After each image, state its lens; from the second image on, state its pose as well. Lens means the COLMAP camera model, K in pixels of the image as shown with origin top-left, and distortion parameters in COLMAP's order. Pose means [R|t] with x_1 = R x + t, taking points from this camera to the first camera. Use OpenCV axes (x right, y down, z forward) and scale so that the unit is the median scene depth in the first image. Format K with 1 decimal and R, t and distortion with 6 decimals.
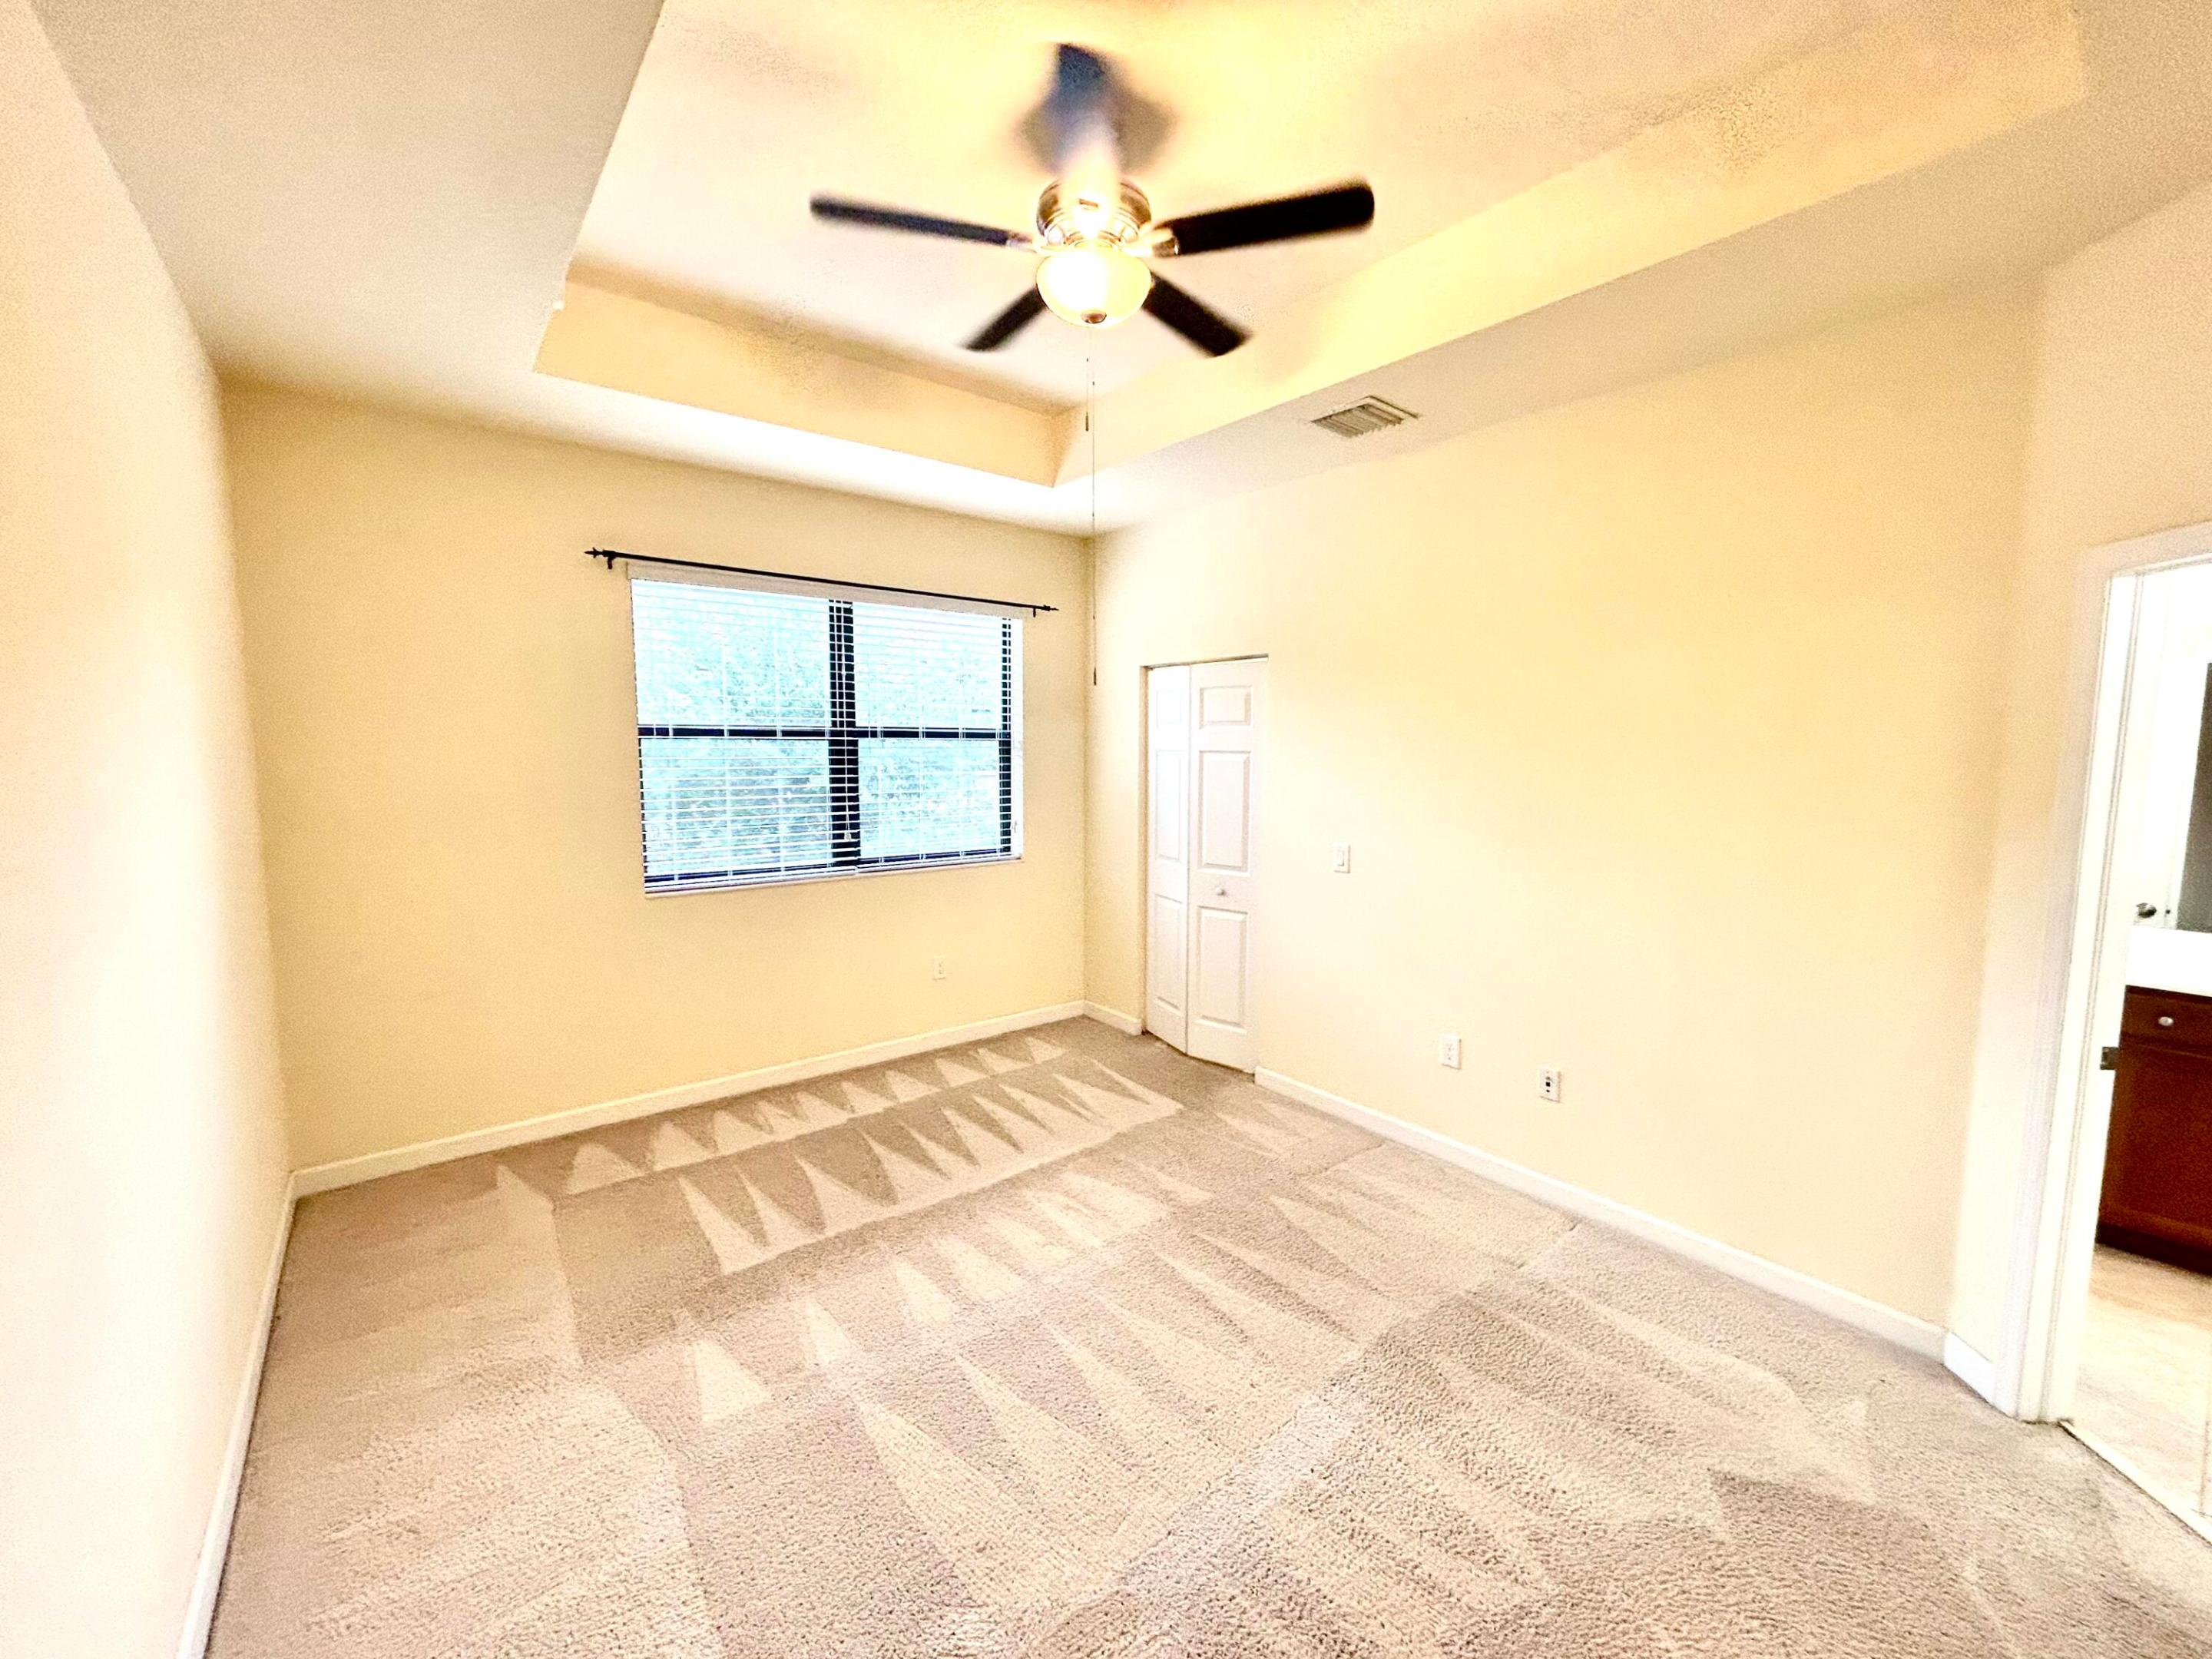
lens RADIAL K [[891.1, 0, 1106.0], [0, 891.1, 829.5], [0, 0, 1]] dist [-0.000089, 0.000063]
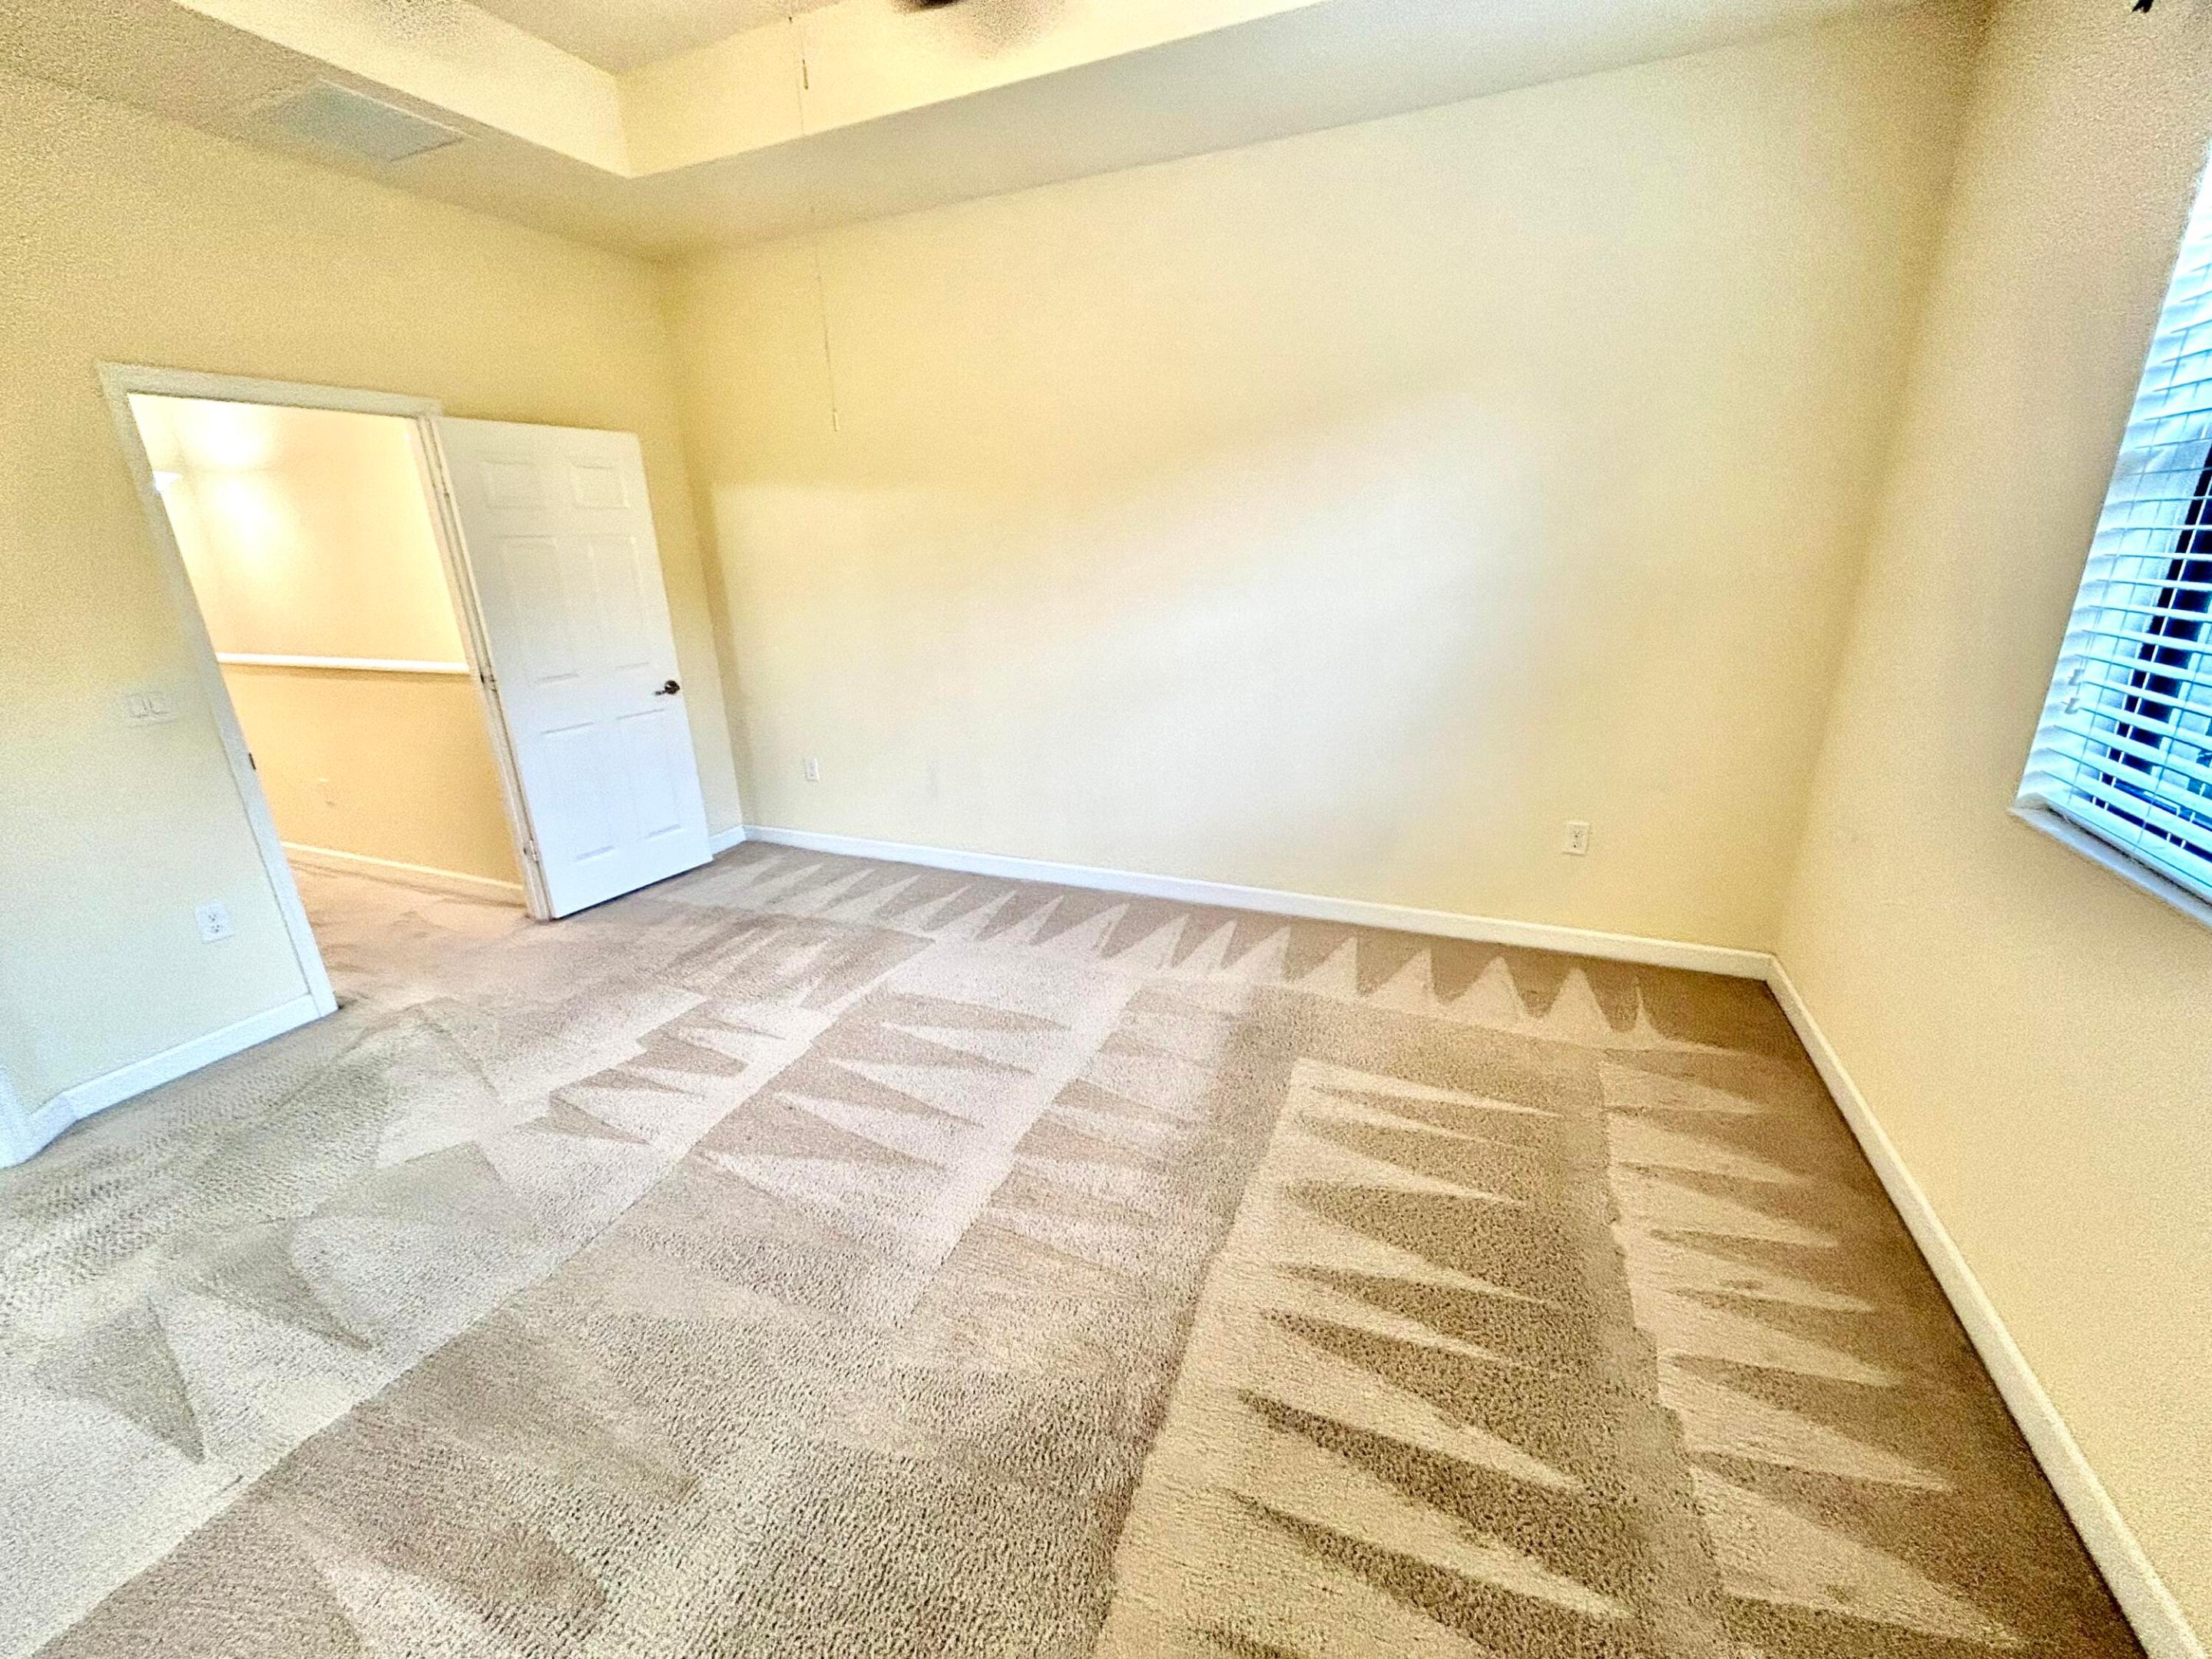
lens RADIAL K [[891.1, 0, 1106.0], [0, 891.1, 829.5], [0, 0, 1]] dist [-0.000089, 0.000063]
pose [[-0.881030, 0.173923, -0.439929, 0.137600], [-0.012472, 0.921099, 0.389127, -0.110141], [0.472897, 0.348320, -0.809347, 1.387874]]
